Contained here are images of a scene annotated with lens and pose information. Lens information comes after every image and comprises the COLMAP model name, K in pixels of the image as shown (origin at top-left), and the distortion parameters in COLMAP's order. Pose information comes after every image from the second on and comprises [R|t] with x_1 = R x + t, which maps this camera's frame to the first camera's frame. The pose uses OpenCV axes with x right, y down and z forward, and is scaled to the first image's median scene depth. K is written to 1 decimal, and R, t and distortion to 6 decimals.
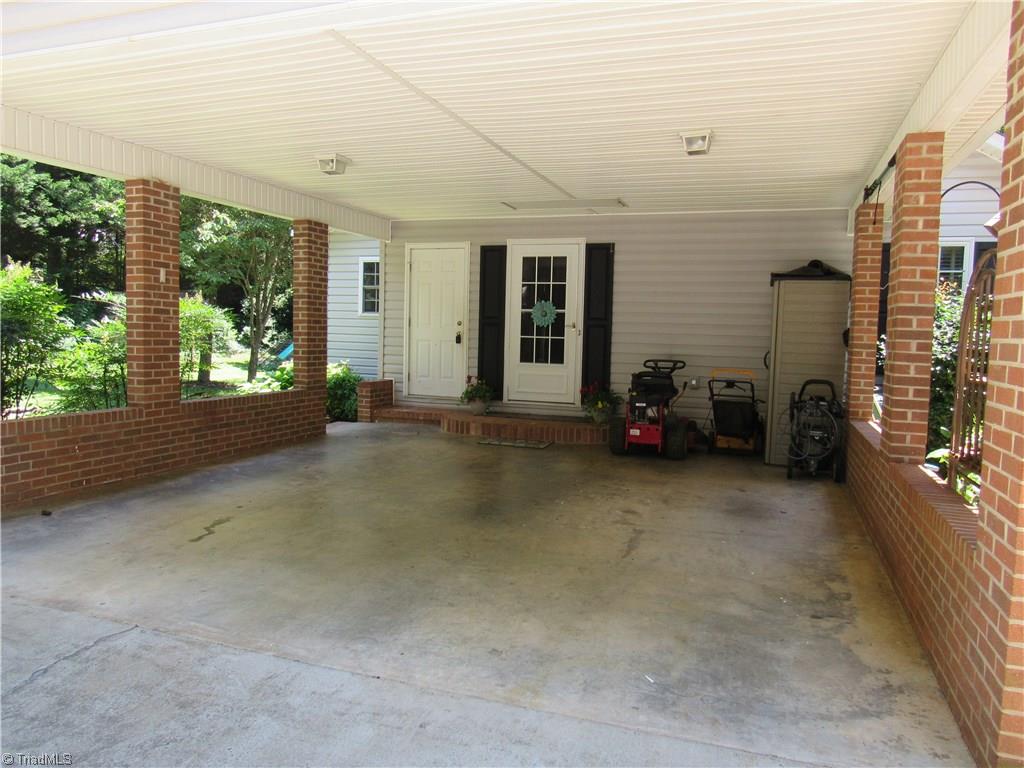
lens RADIAL K [[730.6, 0, 512.0], [0, 730.6, 384.0], [0, 0, 1]] dist [-0.020382, -0.002771]
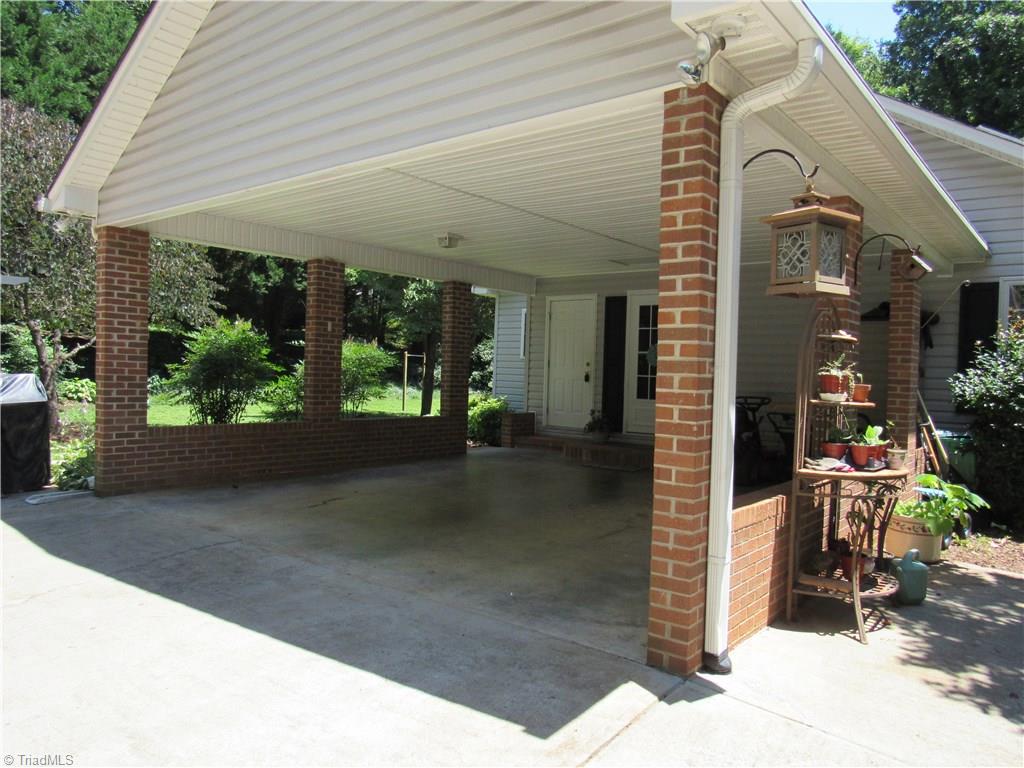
lens RADIAL K [[730.6, 0, 512.0], [0, 730.6, 384.0], [0, 0, 1]] dist [-0.020382, -0.002771]
pose [[0.943993, 0.008762, -0.329850, 0.248396], [-0.030367, 0.997712, -0.060403, 0.026749], [0.328566, 0.067036, 0.942099, -0.152742]]
